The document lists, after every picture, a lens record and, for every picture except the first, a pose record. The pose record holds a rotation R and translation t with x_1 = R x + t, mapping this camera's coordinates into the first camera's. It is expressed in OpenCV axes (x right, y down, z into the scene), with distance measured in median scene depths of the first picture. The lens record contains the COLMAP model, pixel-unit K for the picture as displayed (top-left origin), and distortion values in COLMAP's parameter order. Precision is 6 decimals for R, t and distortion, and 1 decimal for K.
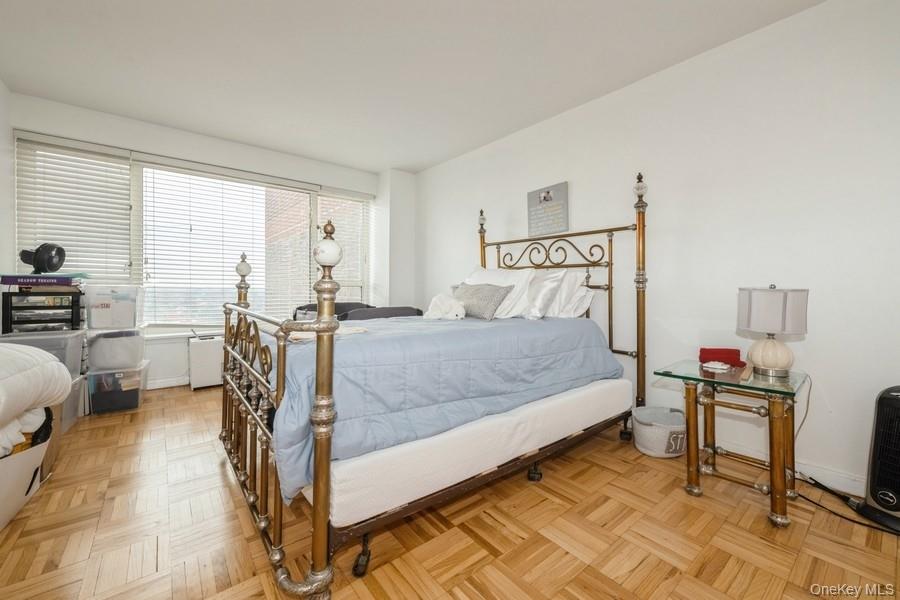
lens RADIAL K [[356.7, 0, 451.6], [0, 356.7, 298.9], [0, 0, 1]] dist [-0.000285, 0.000206]
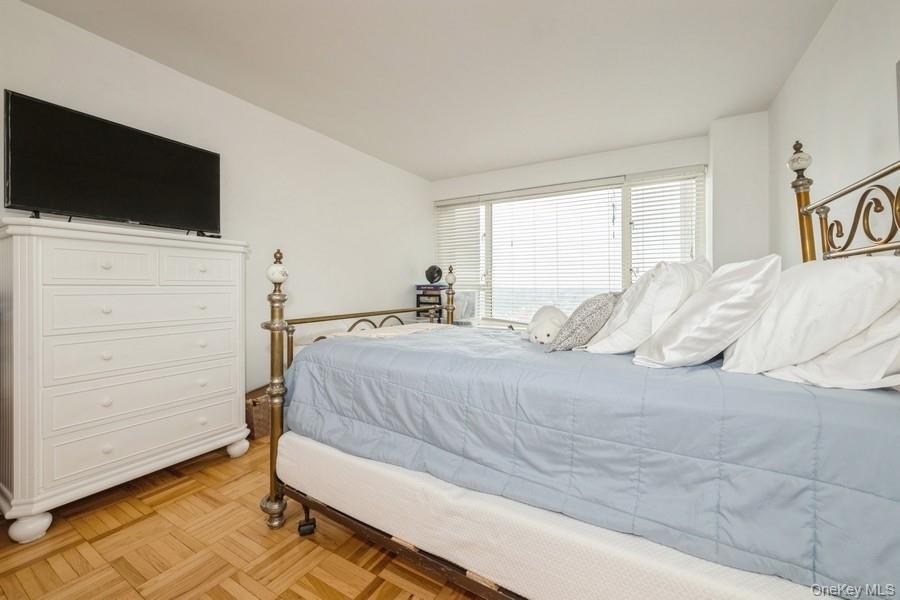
lens RADIAL K [[359.7, 0, 450.8], [0, 359.7, 291.9], [0, 0, 1]] dist [-0.001056, -0.000098]
pose [[0.359945, 0.007576, -0.932943, 0.652914], [-0.026230, 0.999654, -0.002003, -0.039628], [0.932605, 0.025192, 0.360019, 0.617318]]
